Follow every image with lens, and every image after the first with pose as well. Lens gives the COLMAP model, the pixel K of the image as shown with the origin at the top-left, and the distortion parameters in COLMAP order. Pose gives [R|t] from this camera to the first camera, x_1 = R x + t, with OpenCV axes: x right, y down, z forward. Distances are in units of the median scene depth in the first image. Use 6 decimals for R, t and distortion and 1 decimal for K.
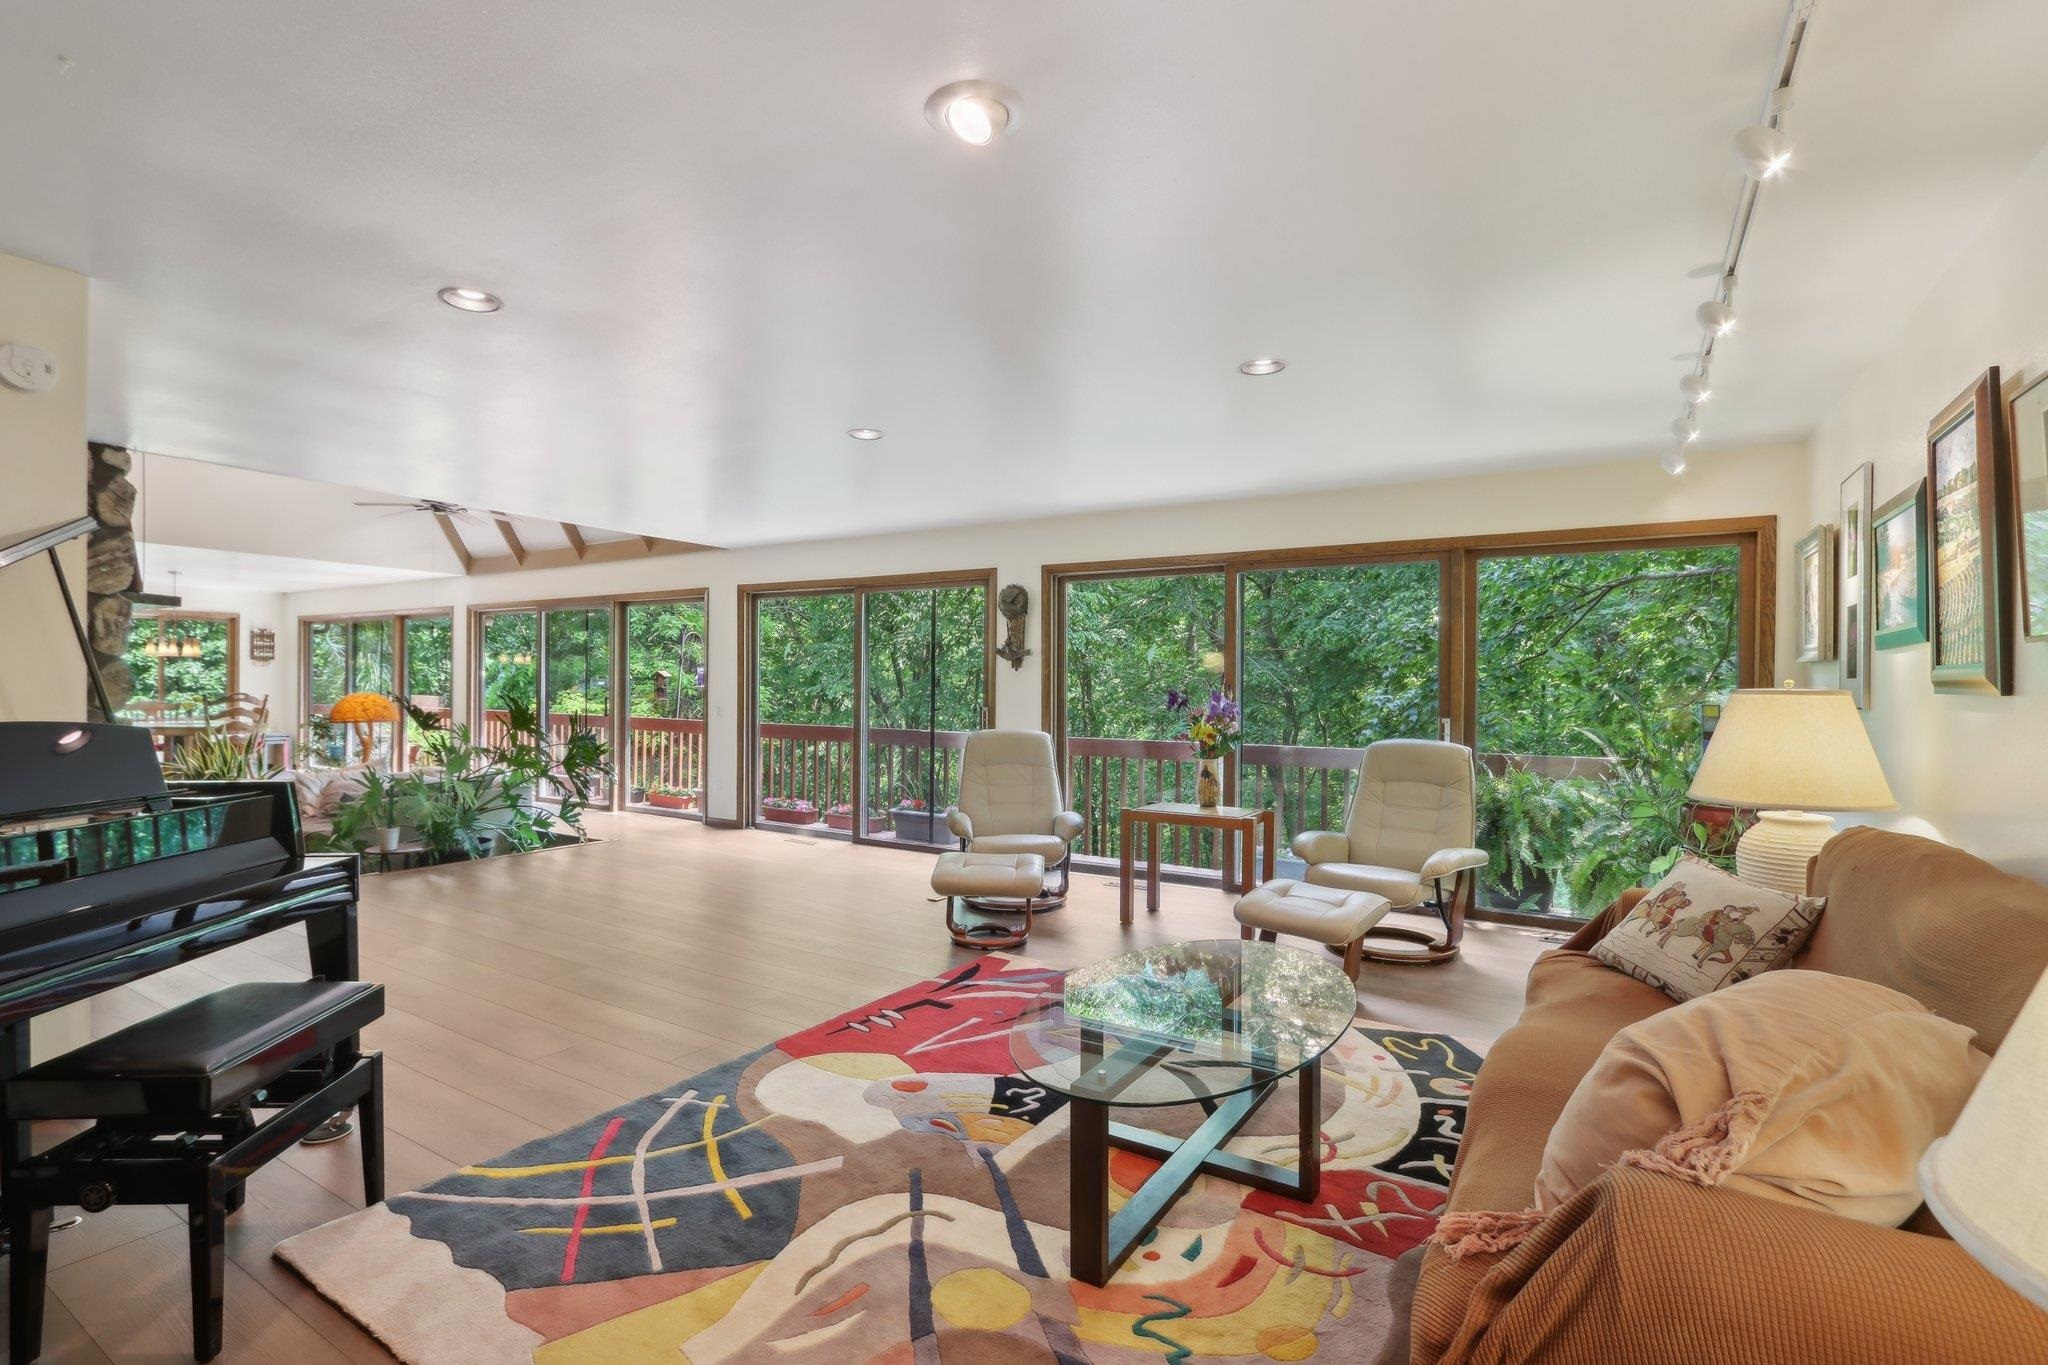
lens RADIAL K [[958.7, 0, 997.6], [0, 958.7, 684.0], [0, 0, 1]] dist [-0.024008, 0.006495]
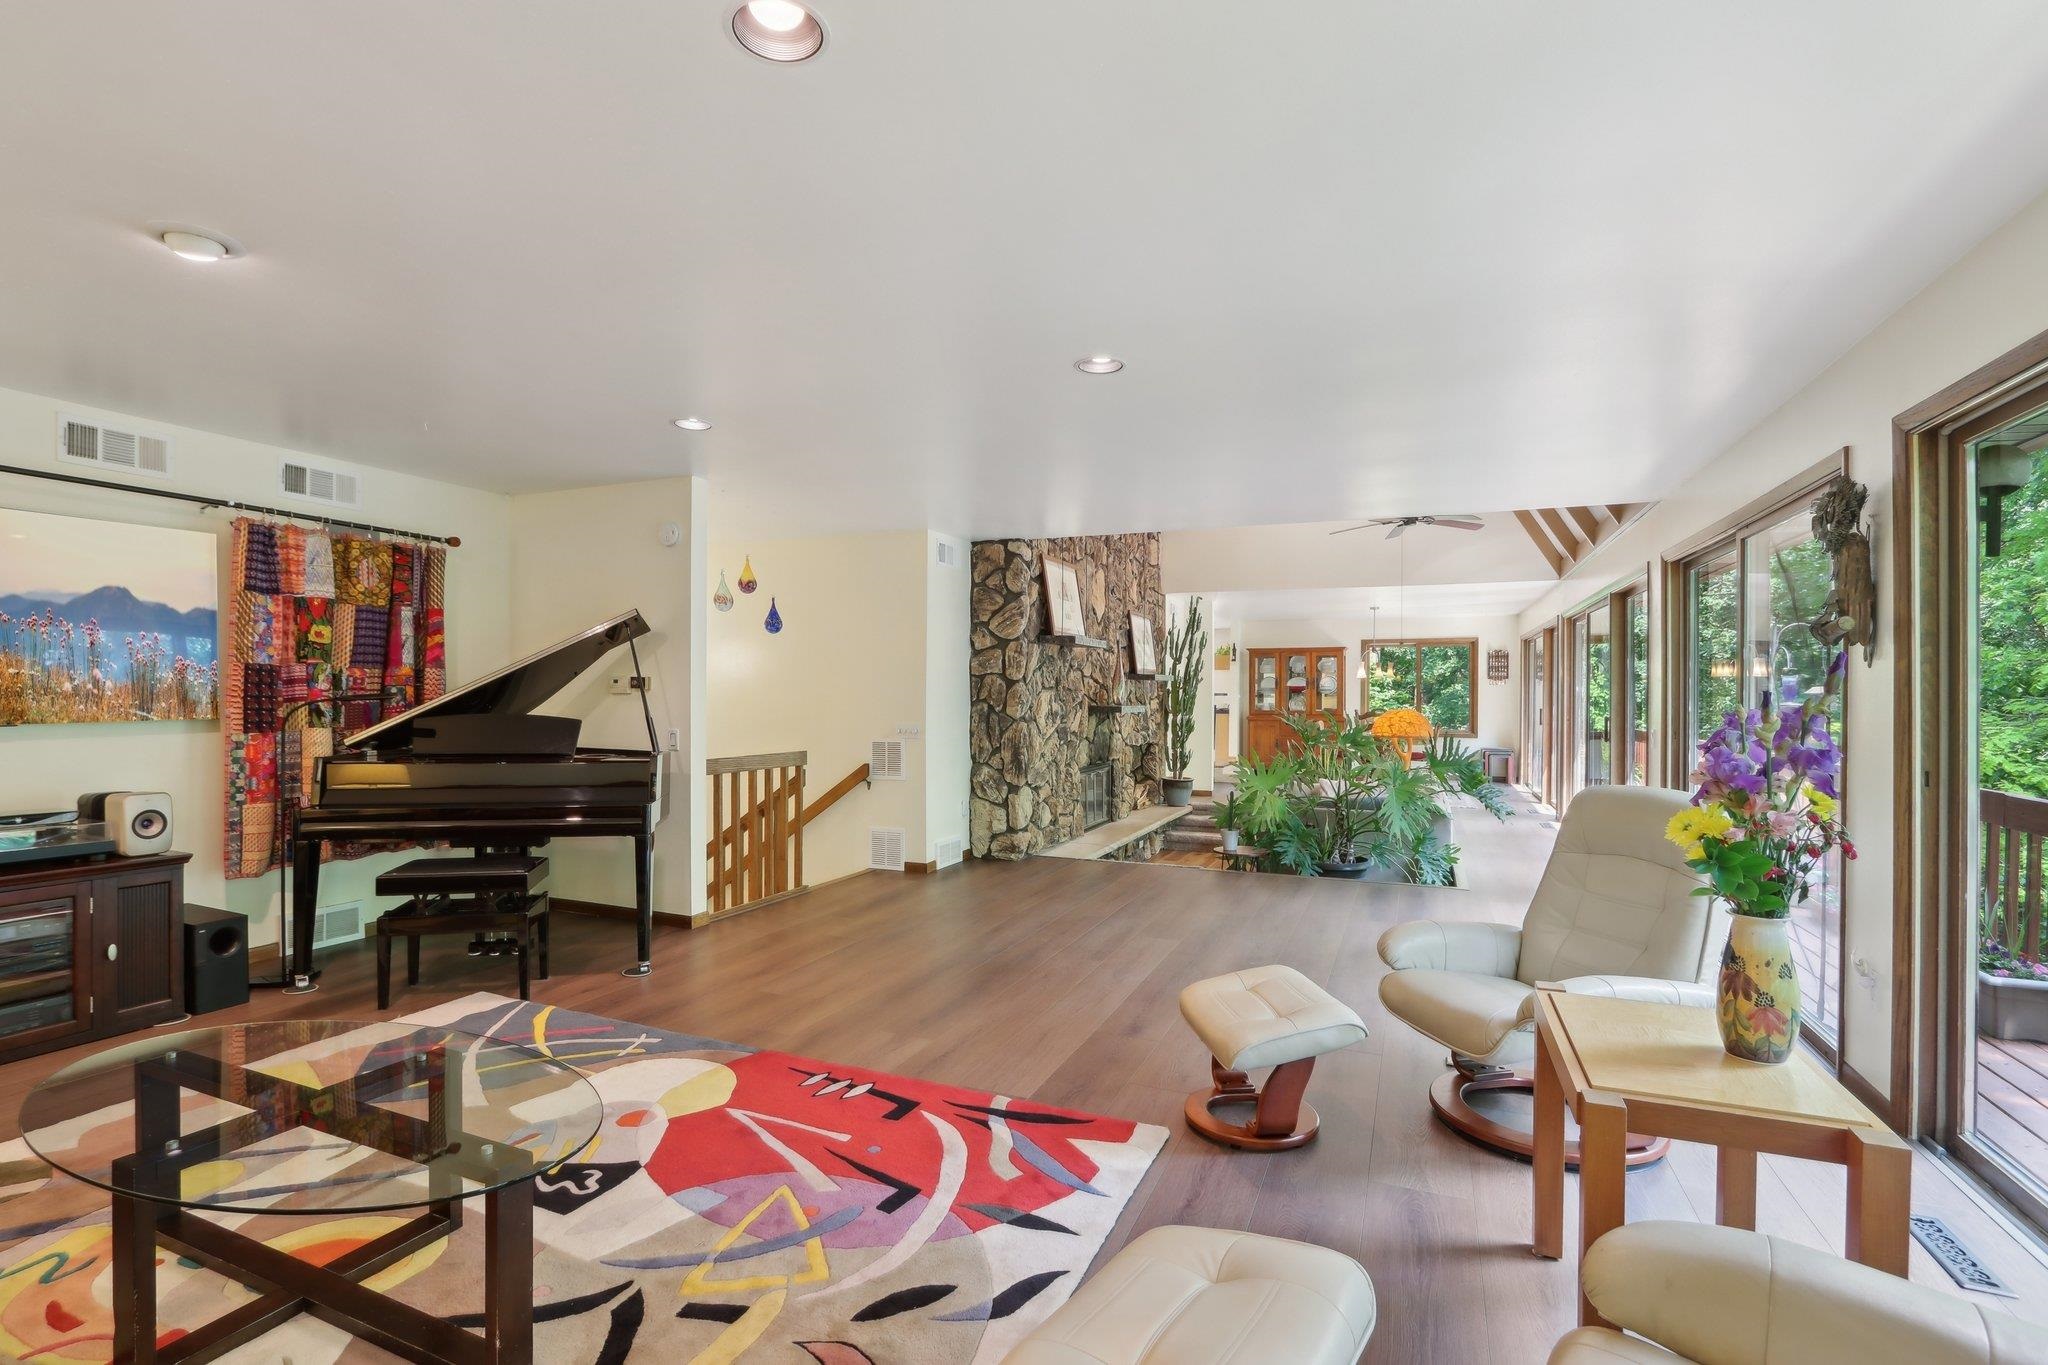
lens RADIAL K [[961.2, 0, 992.1], [0, 961.2, 695.1], [0, 0, 1]] dist [-0.022714, 0.006595]
pose [[0.148888, -0.007015, -0.988829, 0.442900], [-0.002188, 0.999970, -0.007424, 0.003917], [0.988852, 0.003269, 0.148868, 0.596655]]
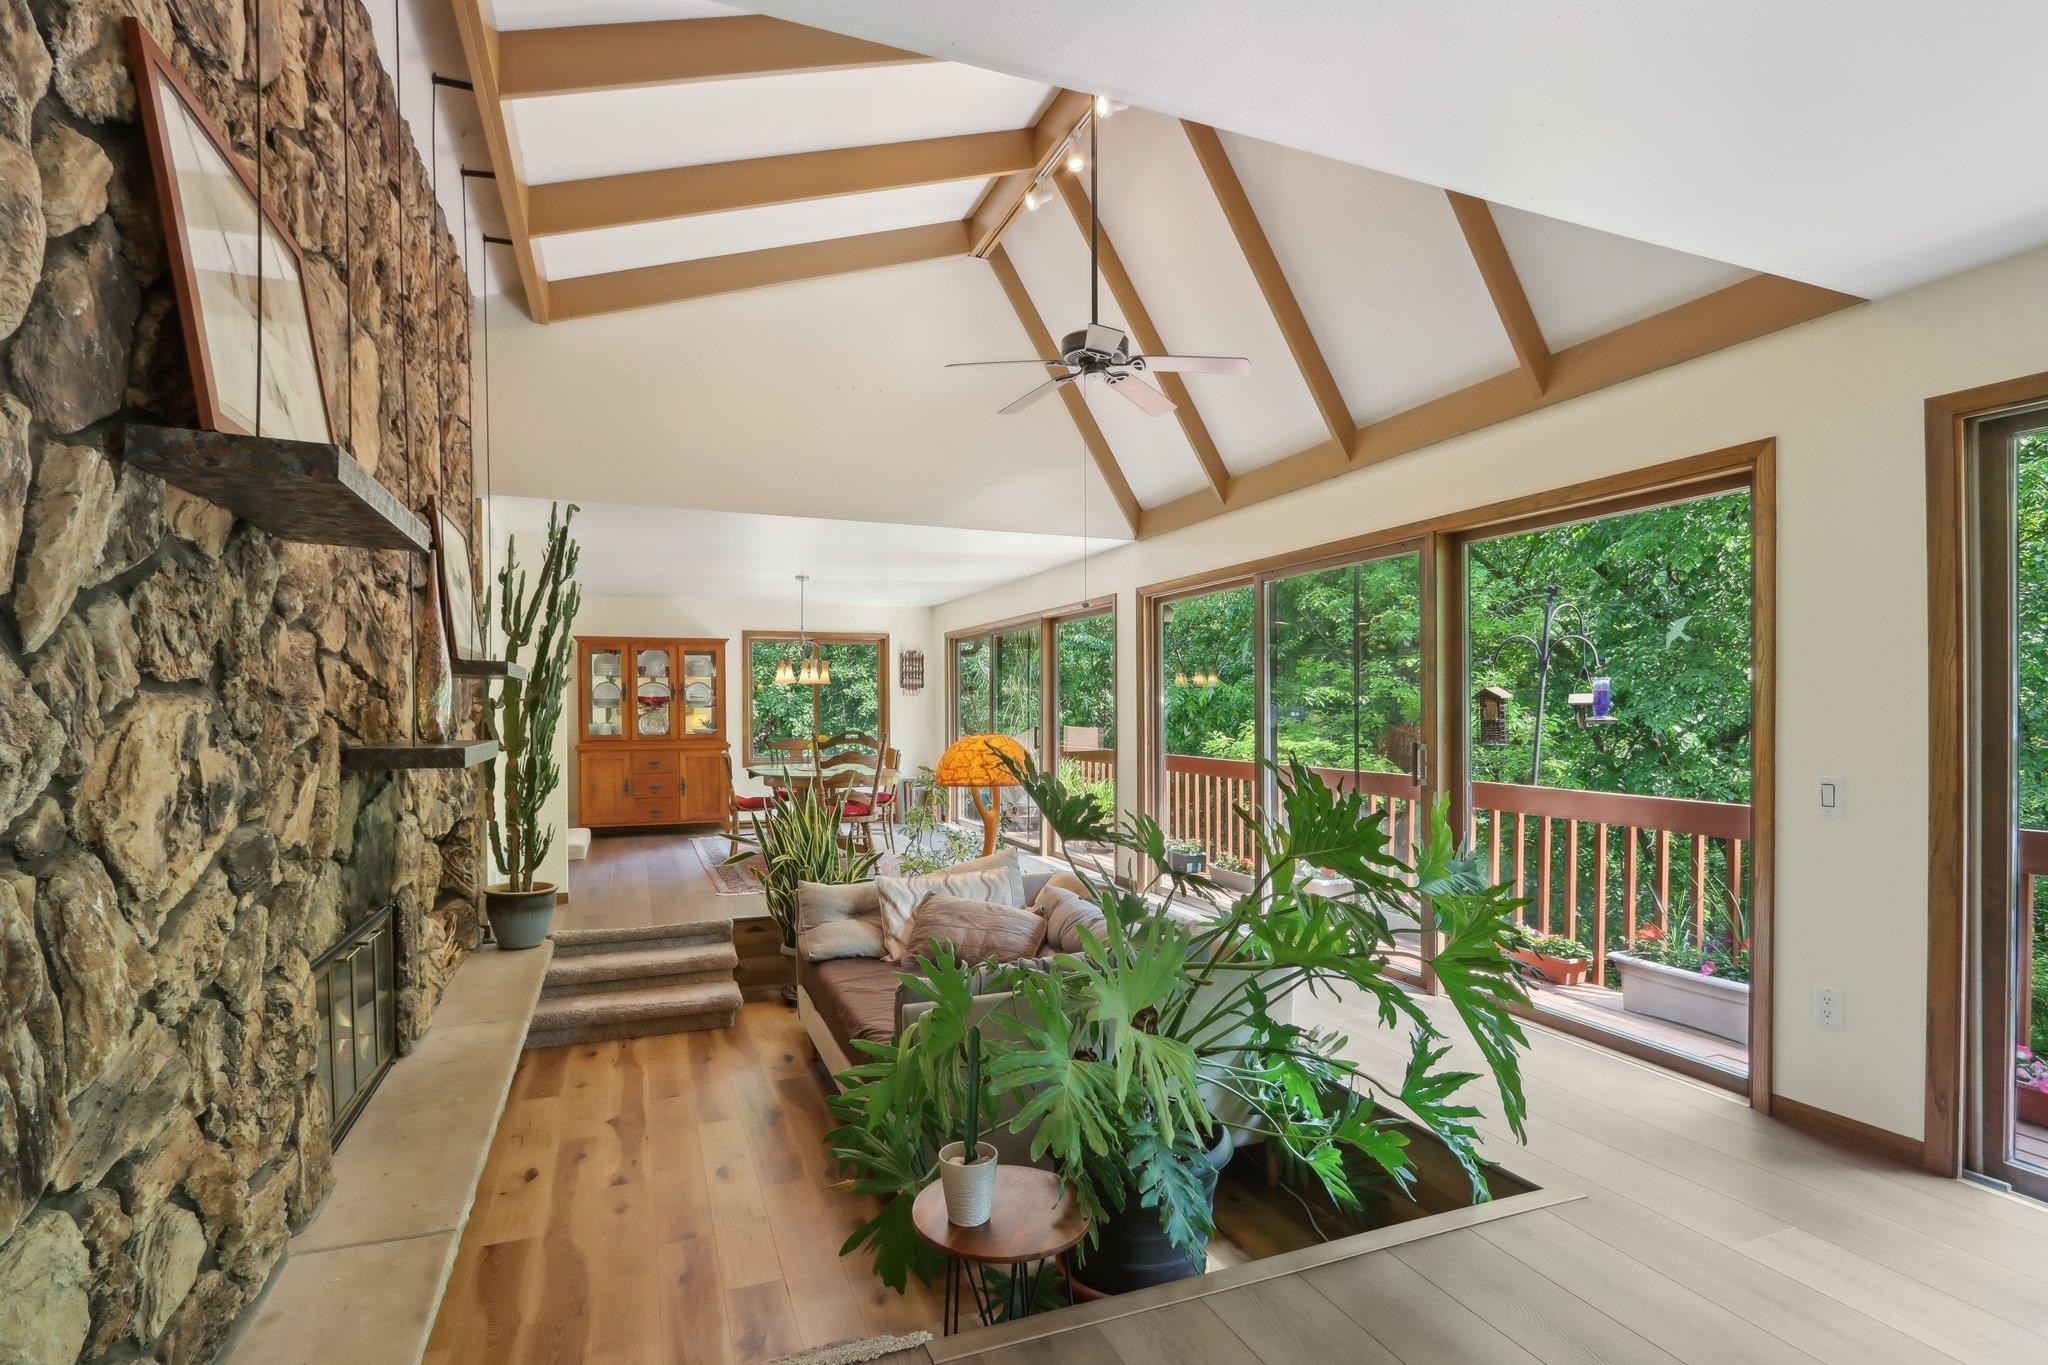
lens RADIAL K [[962.7, 0, 996.2], [0, 962.7, 709.0], [0, 0, 1]] dist [-0.027386, -0.000034]
pose [[0.803968, -0.010911, -0.594572, -0.459333], [0.009845, 0.999939, -0.005038, -0.004253], [0.594591, -0.001804, 0.804026, 0.782743]]
